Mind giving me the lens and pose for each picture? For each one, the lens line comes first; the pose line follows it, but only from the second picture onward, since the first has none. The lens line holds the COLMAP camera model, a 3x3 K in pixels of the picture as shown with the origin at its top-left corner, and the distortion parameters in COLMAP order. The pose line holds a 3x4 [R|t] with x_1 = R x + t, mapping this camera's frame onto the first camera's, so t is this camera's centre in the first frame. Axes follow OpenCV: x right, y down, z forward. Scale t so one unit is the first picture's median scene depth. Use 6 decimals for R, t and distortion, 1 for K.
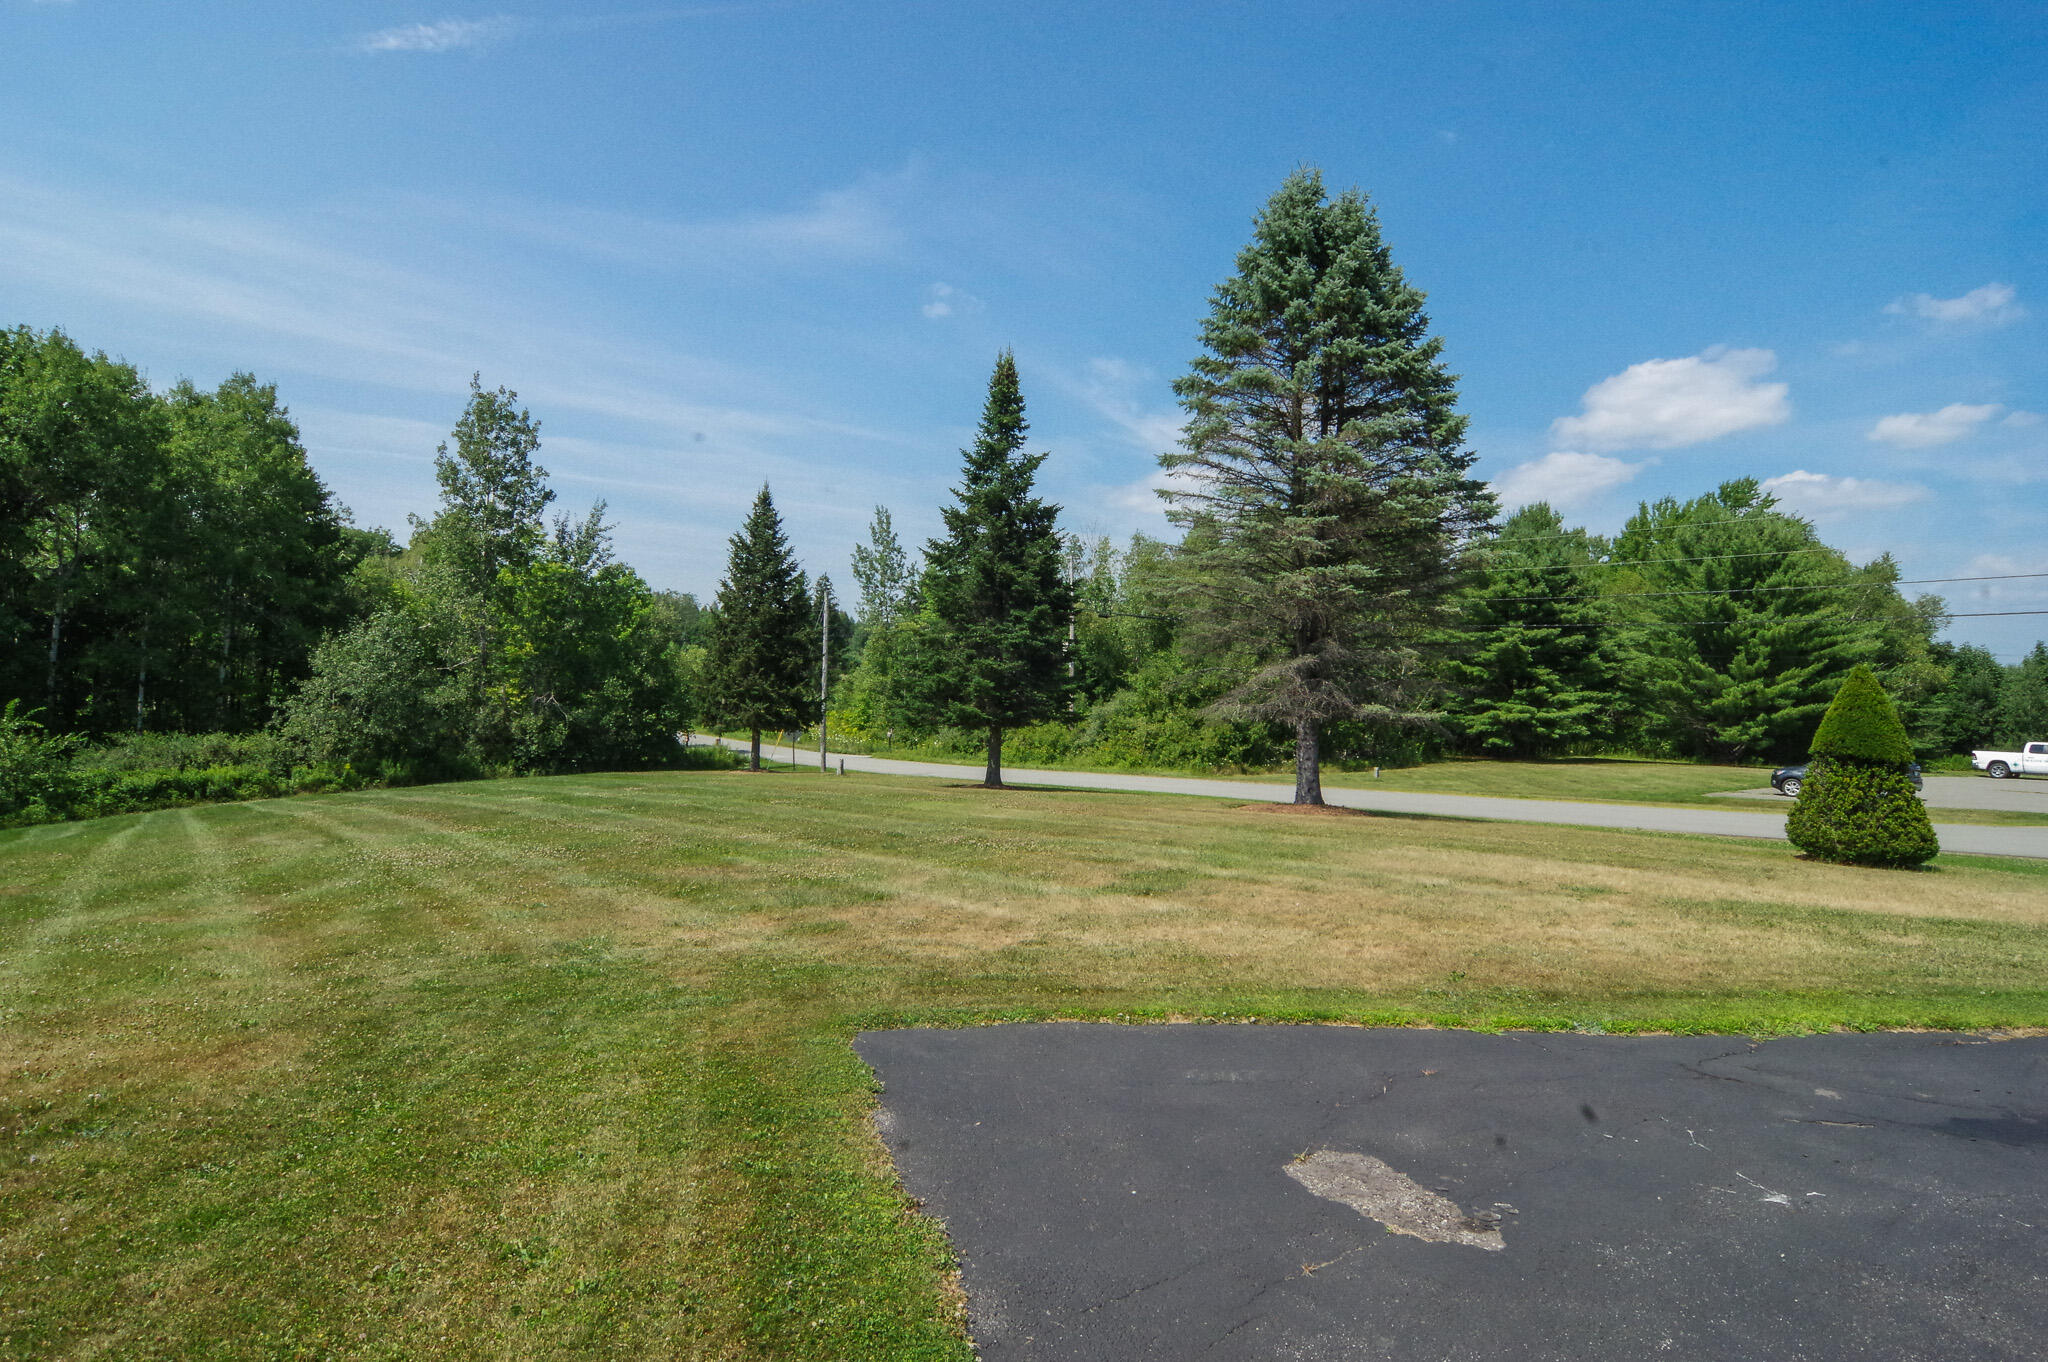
lens RADIAL K [[1111.0, 0, 1034.4], [0, 1111.0, 688.5], [0, 0, 1]] dist [0.006467, -0.012067]
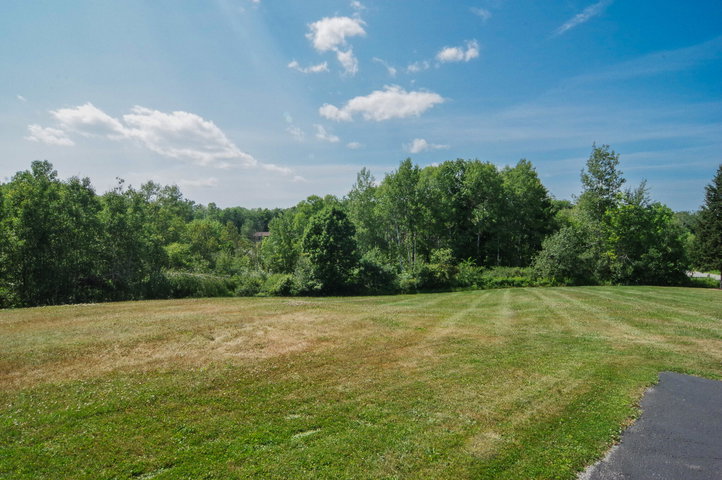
lens RADIAL K [[391.7, 0, 361.7], [0, 391.7, 241.9], [0, 0, 1]] dist [0.006467, -0.012067]
pose [[0.521814, -0.032456, -0.852442, 0.033020], [0.007584, 0.999413, -0.033410, 0.000021], [0.853026, 0.010969, 0.521754, -0.023333]]
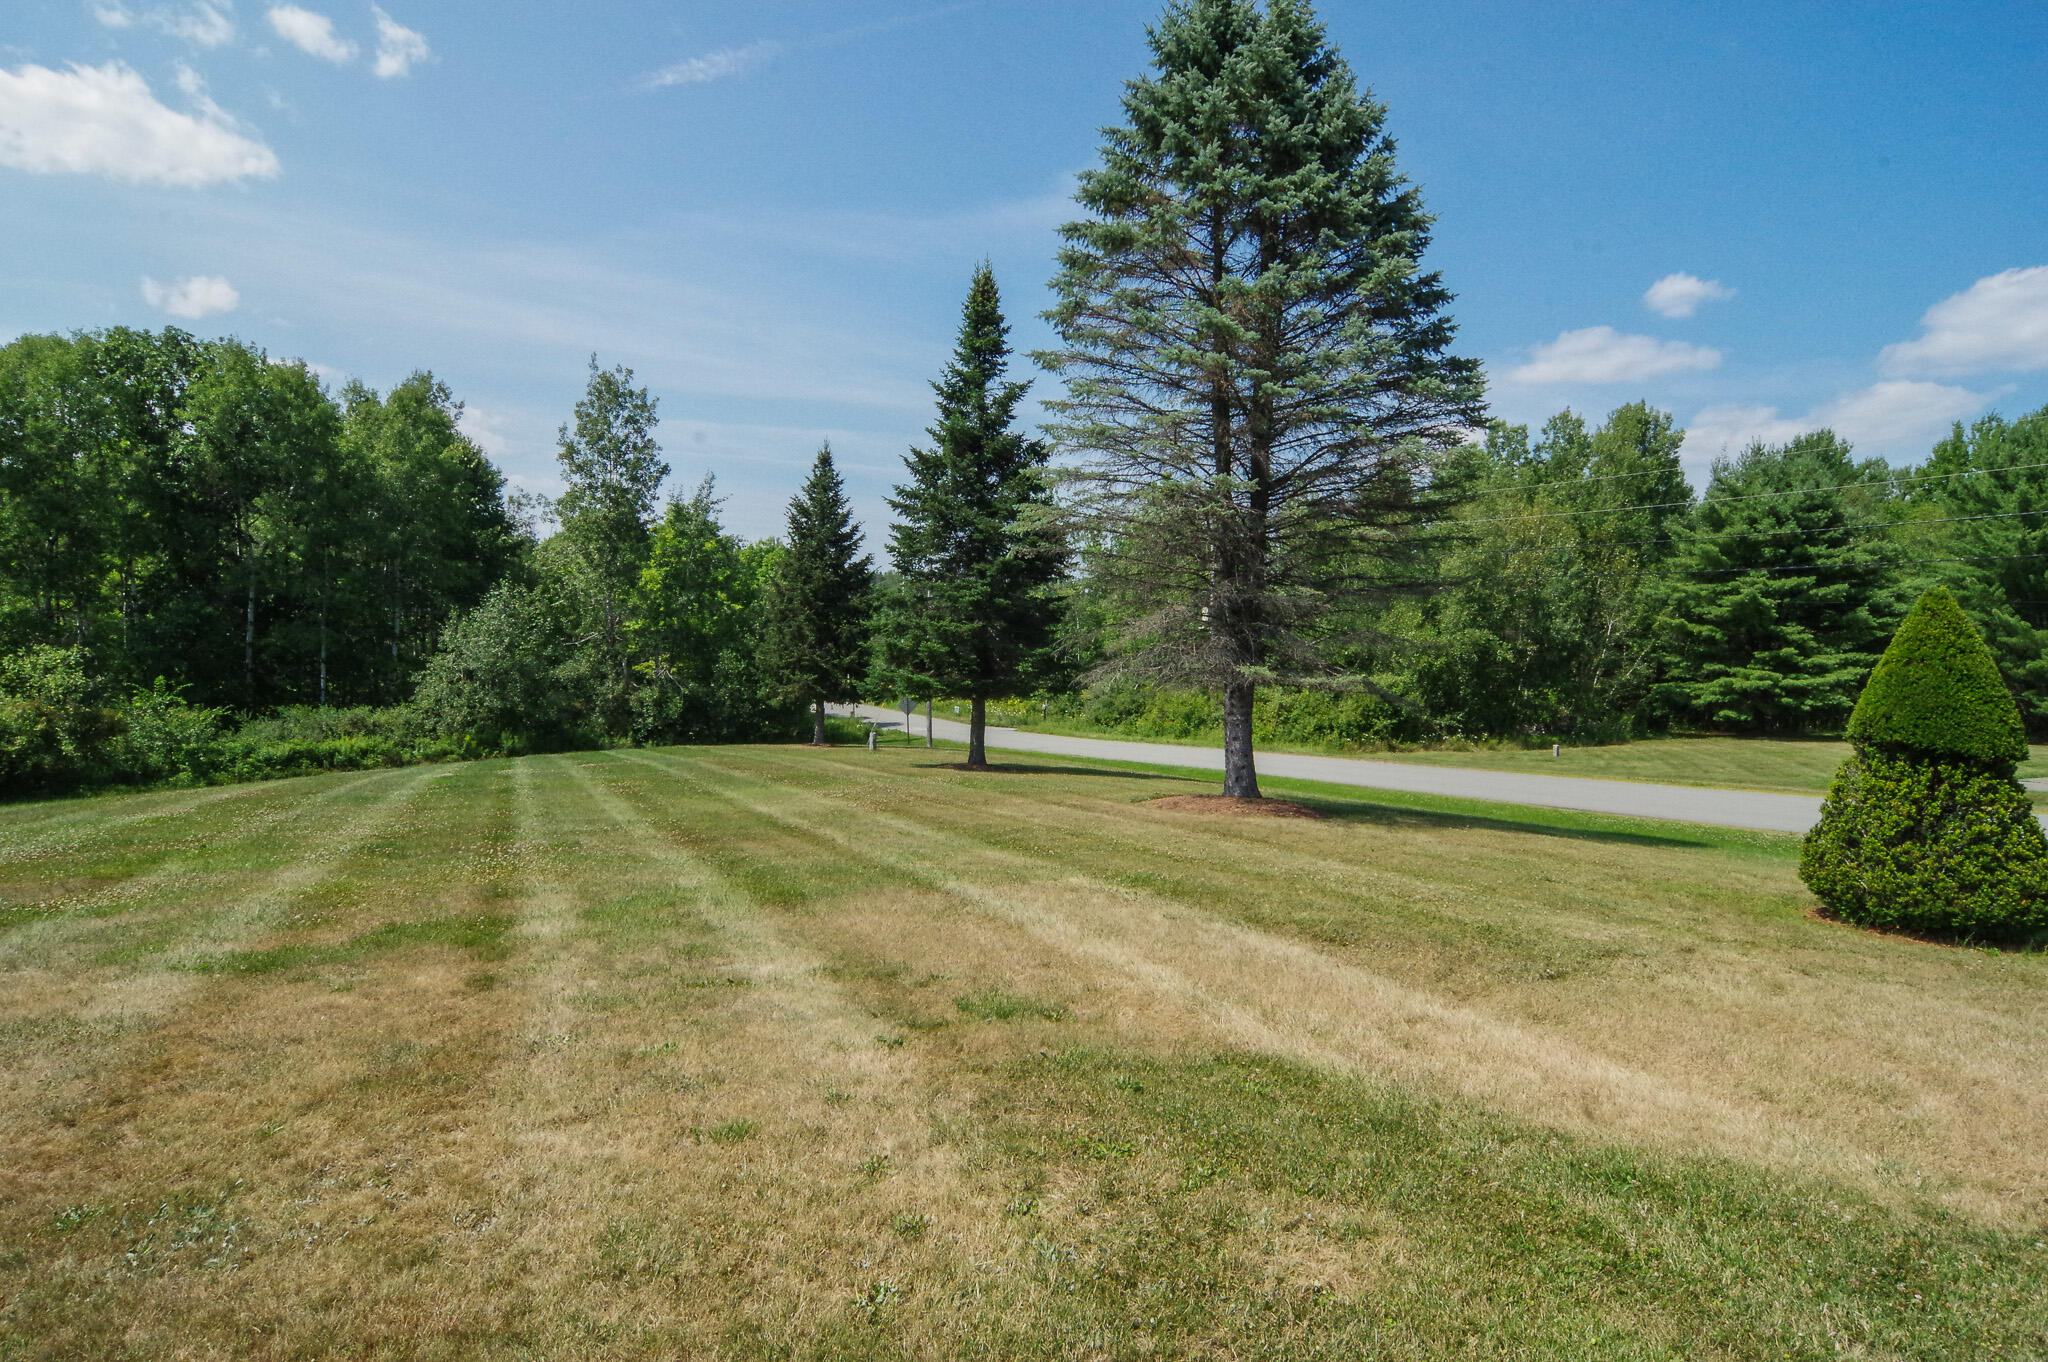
lens RADIAL K [[1111.0, 0, 1026.0], [0, 1111.0, 660.7], [0, 0, 1]] dist [0.006467, -0.012067]
pose [[0.975016, -0.010217, -0.221900, 0.108702], [0.010194, 0.999947, -0.001252, 0.003920], [0.221901, -0.001041, 0.975069, 0.088343]]
